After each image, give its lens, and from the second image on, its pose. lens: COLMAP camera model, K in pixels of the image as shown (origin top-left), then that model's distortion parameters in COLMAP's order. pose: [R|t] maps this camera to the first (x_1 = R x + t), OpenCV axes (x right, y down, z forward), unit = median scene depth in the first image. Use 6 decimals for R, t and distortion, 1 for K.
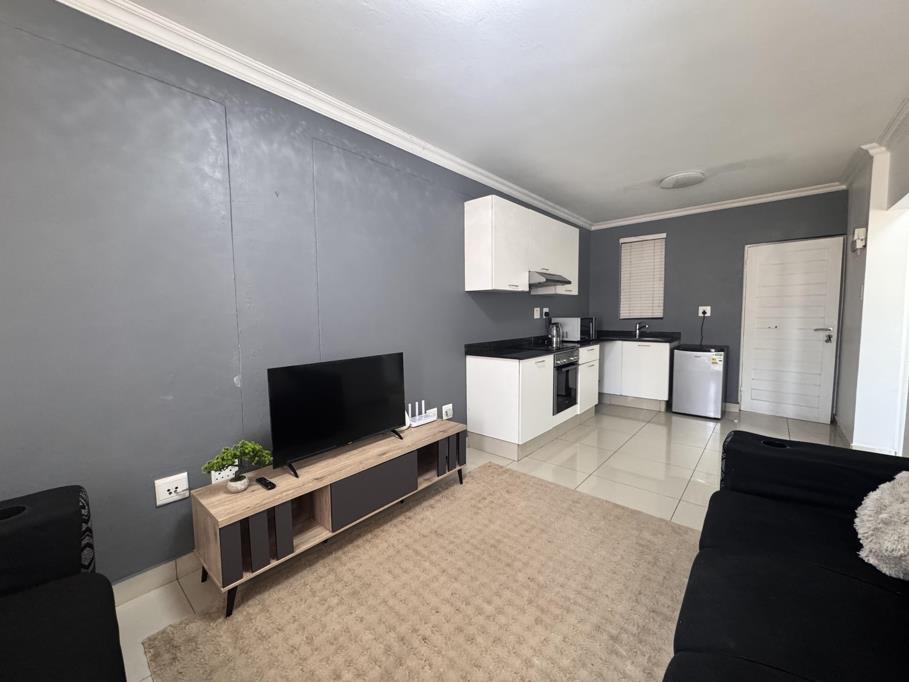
lens RADIAL K [[362.3, 0, 454.5], [0, 362.3, 341.0], [0, 0, 1]] dist [-0.001482, -0.000102]
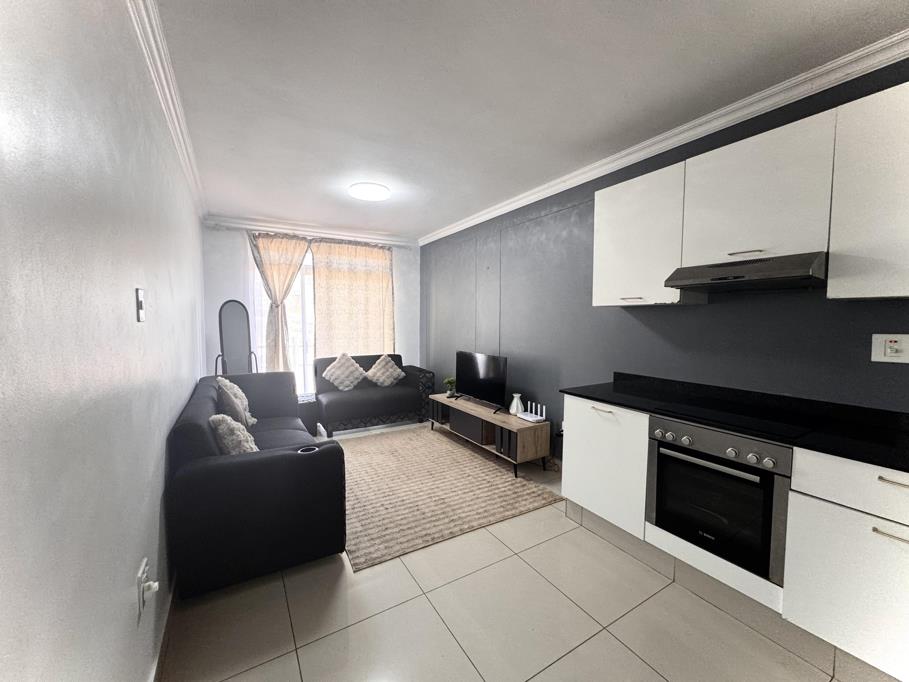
lens RADIAL K [[362.3, 0, 454.5], [0, 362.3, 341.0], [0, 0, 1]] dist [-0.001482, -0.000102]
pose [[-0.302159, 0.073840, -0.950393, 0.713055], [-0.068961, 0.992690, 0.099051, -0.089972], [0.950760, 0.095469, -0.294858, 0.685278]]
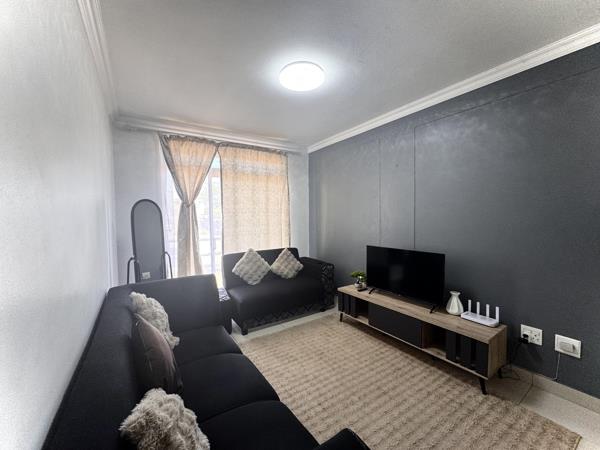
lens RADIAL K [[239.1, 0, 300.0], [0, 239.1, 225.0], [0, 0, 1]] dist [-0.001482, -0.000102]
pose [[-0.255874, 0.055492, -0.965116, 0.477285], [-0.053108, 0.996036, 0.071350, -0.062788], [0.965250, 0.069512, -0.251912, 0.390721]]
